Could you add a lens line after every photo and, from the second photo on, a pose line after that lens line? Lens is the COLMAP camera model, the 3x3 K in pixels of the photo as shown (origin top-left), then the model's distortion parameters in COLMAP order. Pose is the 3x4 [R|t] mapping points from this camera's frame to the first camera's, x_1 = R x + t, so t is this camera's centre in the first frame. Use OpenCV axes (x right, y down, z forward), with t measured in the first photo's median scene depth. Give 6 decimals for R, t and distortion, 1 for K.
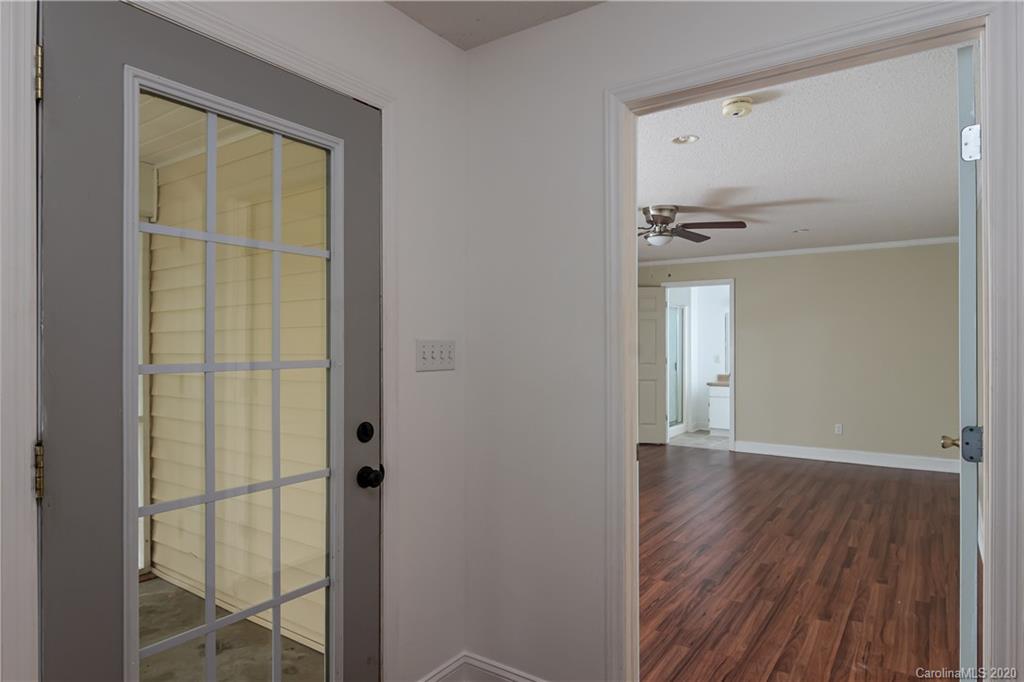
lens RADIAL K [[605.2, 0, 510.7], [0, 605.2, 343.9], [0, 0, 1]] dist [-0.012247, 0.003399]
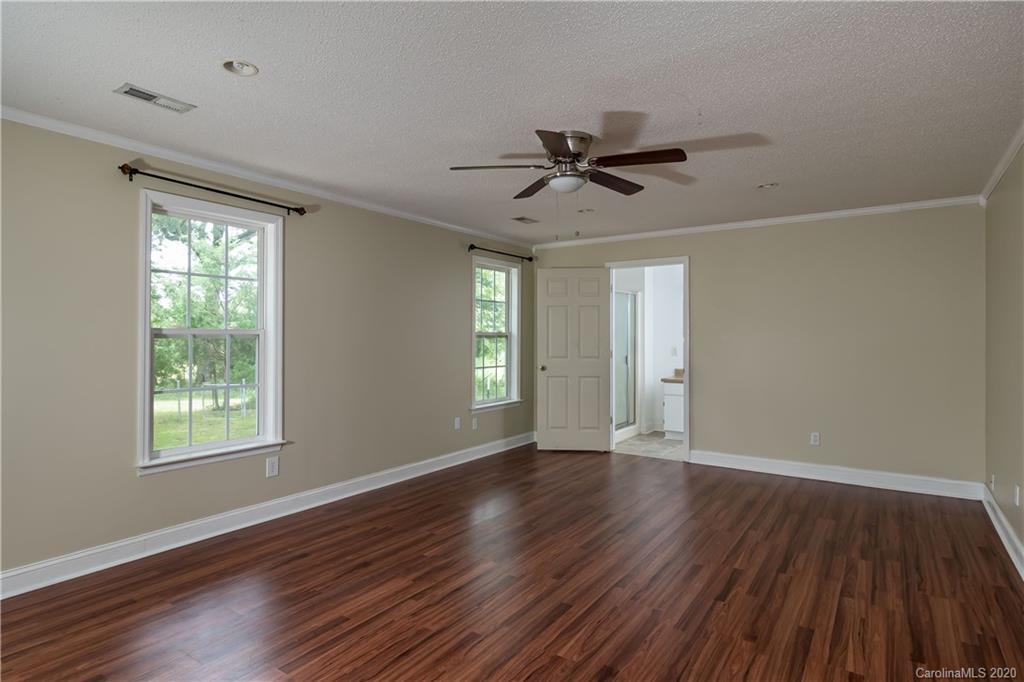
lens RADIAL K [[558.8, 0, 512.1], [0, 558.8, 335.0], [0, 0, 1]] dist [0.014112, -0.004836]
pose [[0.999846, -0.001819, 0.017465, 0.107114], [0.001850, 0.999997, -0.001747, 0.002310], [-0.017462, 0.001779, 0.999846, 0.218876]]
